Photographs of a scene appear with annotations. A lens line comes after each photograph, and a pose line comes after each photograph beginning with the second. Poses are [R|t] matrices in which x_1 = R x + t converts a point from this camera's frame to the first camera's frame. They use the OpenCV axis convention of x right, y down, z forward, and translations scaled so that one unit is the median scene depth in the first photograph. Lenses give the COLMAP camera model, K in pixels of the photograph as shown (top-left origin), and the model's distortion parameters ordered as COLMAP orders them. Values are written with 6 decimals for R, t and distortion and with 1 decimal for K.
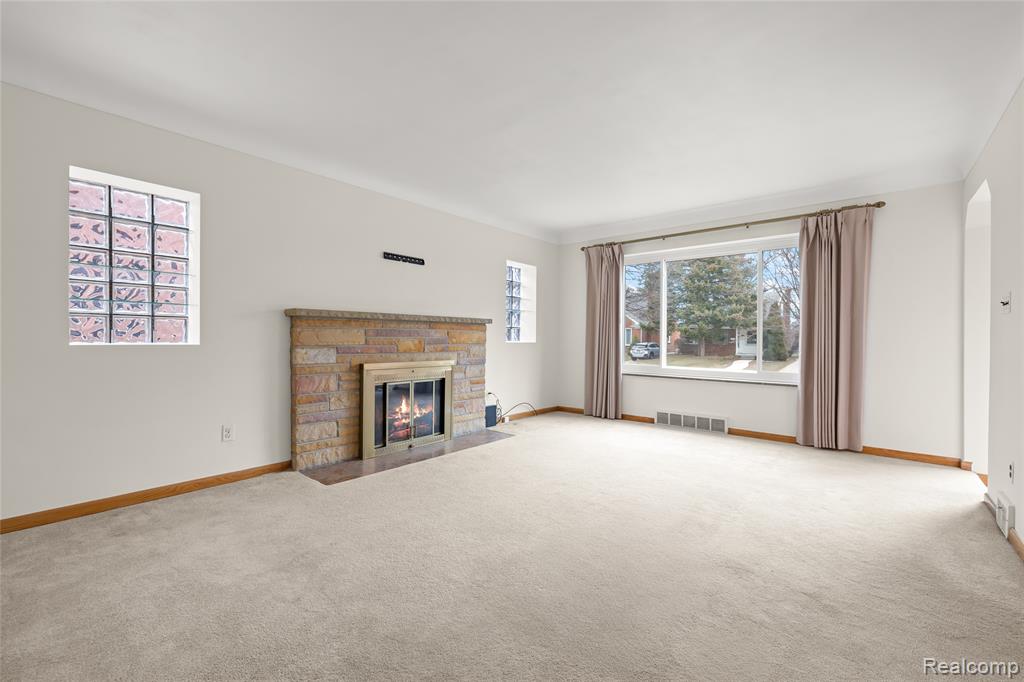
lens RADIAL K [[460.4, 0, 513.4], [0, 460.4, 337.8], [0, 0, 1]] dist [-0.000157, -0.000037]
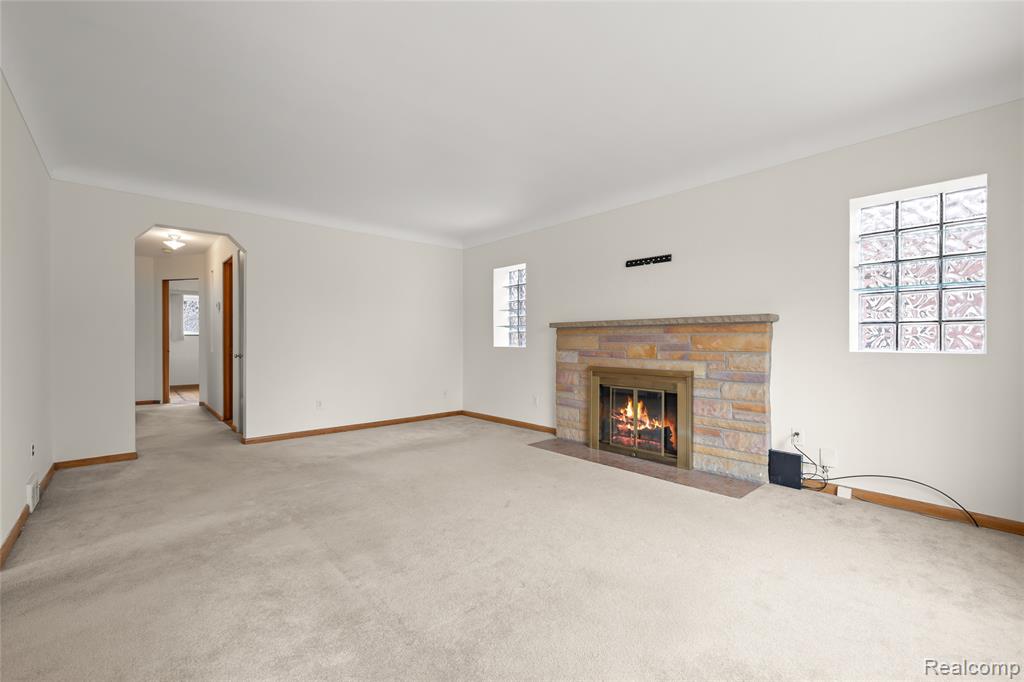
lens RADIAL K [[427.8, 0, 512.0], [0, 427.8, 341.0], [0, 0, 1]] dist [-0.001108, -0.000225]
pose [[-0.155685, -0.008318, -0.987772, 0.672133], [-0.003075, 0.999964, -0.007936, 0.002992], [0.987802, 0.001802, -0.155705, 0.841478]]
